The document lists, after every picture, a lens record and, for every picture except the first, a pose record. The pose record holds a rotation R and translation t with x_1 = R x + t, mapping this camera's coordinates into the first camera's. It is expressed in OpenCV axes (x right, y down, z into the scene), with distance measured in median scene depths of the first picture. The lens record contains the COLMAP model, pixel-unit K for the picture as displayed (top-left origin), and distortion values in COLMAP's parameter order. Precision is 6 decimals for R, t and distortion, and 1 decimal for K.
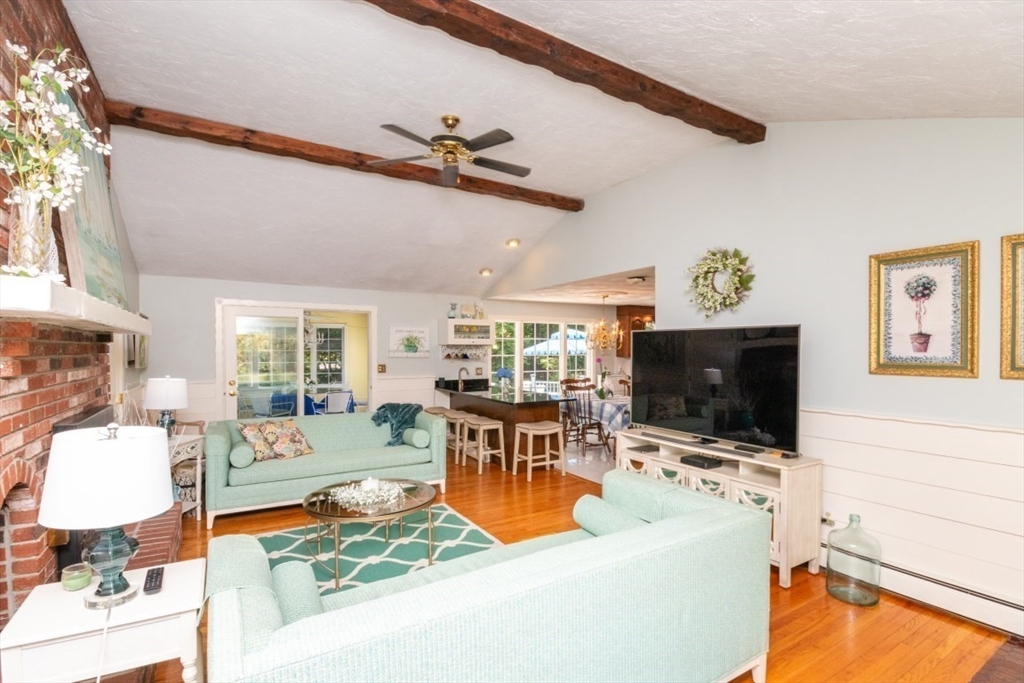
lens RADIAL K [[484.6, 0, 516.0], [0, 484.6, 351.4], [0, 0, 1]] dist [-0.012571, -0.000882]
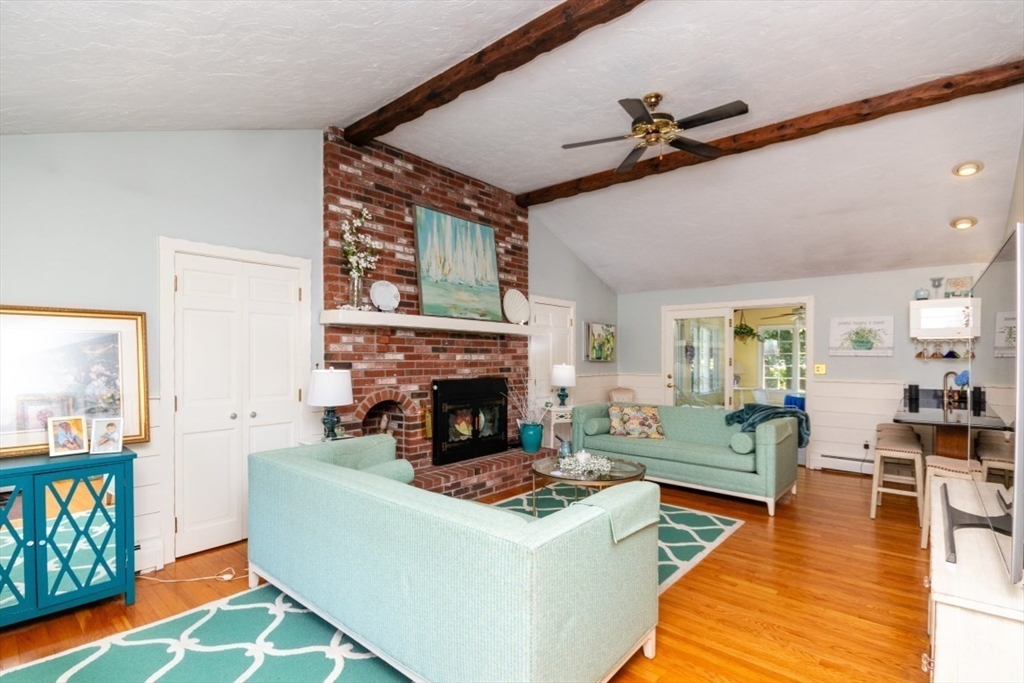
lens RADIAL K [[484.6, 0, 511.7], [0, 484.6, 359.0], [0, 0, 1]] dist [-0.012571, -0.000882]
pose [[0.290614, 0.005390, -0.956825, 0.361699], [-0.006058, 0.999974, 0.003793, 0.017776], [0.956821, 0.004694, 0.290639, 0.237911]]
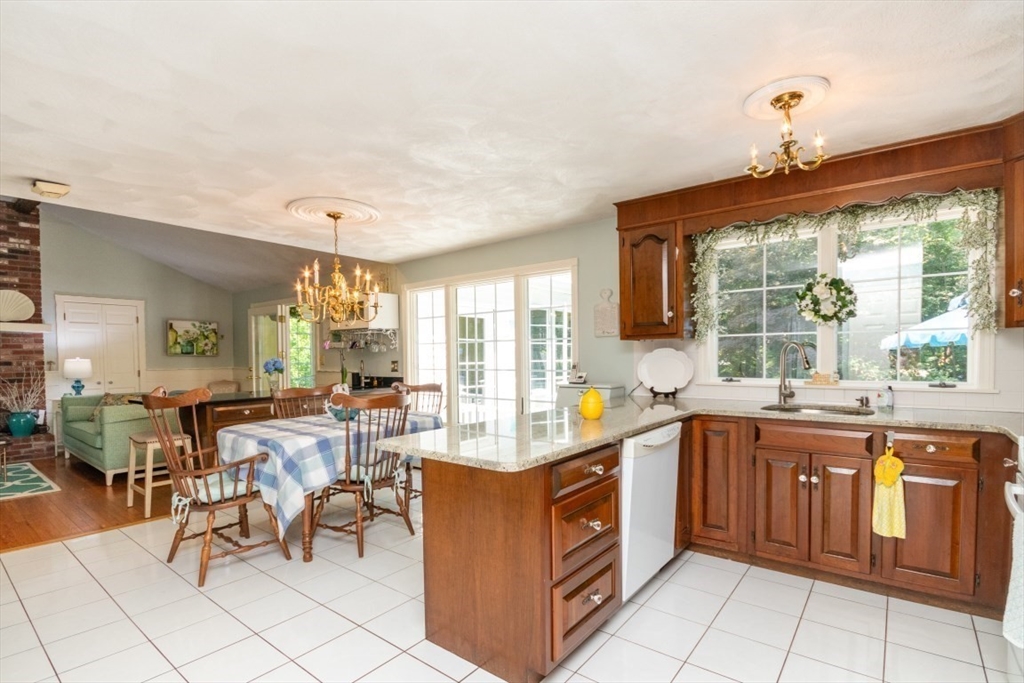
lens RADIAL K [[484.6, 0, 528.2], [0, 484.6, 368.8], [0, 0, 1]] dist [-0.012571, -0.000882]
pose [[0.363039, 0.025583, -0.931423, 0.734018], [0.002319, 0.999595, 0.028359, 0.025448], [0.931771, -0.012455, 0.362833, 1.019718]]
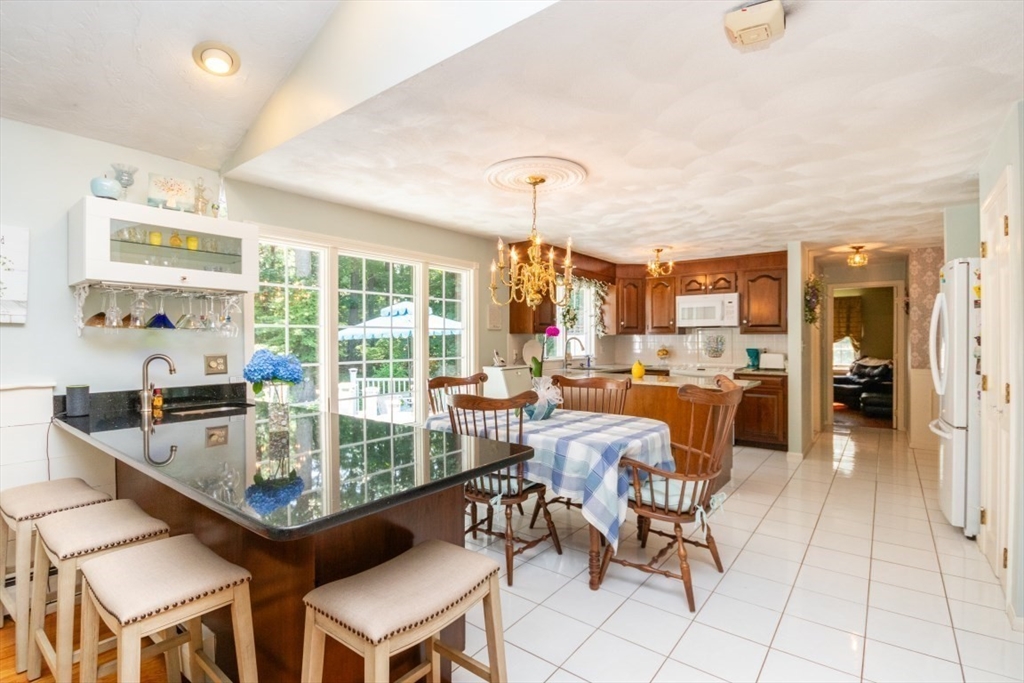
lens RADIAL K [[484.6, 0, 516.1], [0, 484.6, 341.2], [0, 0, 1]] dist [-0.012571, -0.000882]
pose [[0.932990, -0.001416, 0.359899, 0.008982], [0.004614, 0.999957, -0.008028, 0.029371], [-0.359872, 0.009150, 0.932957, 0.611585]]
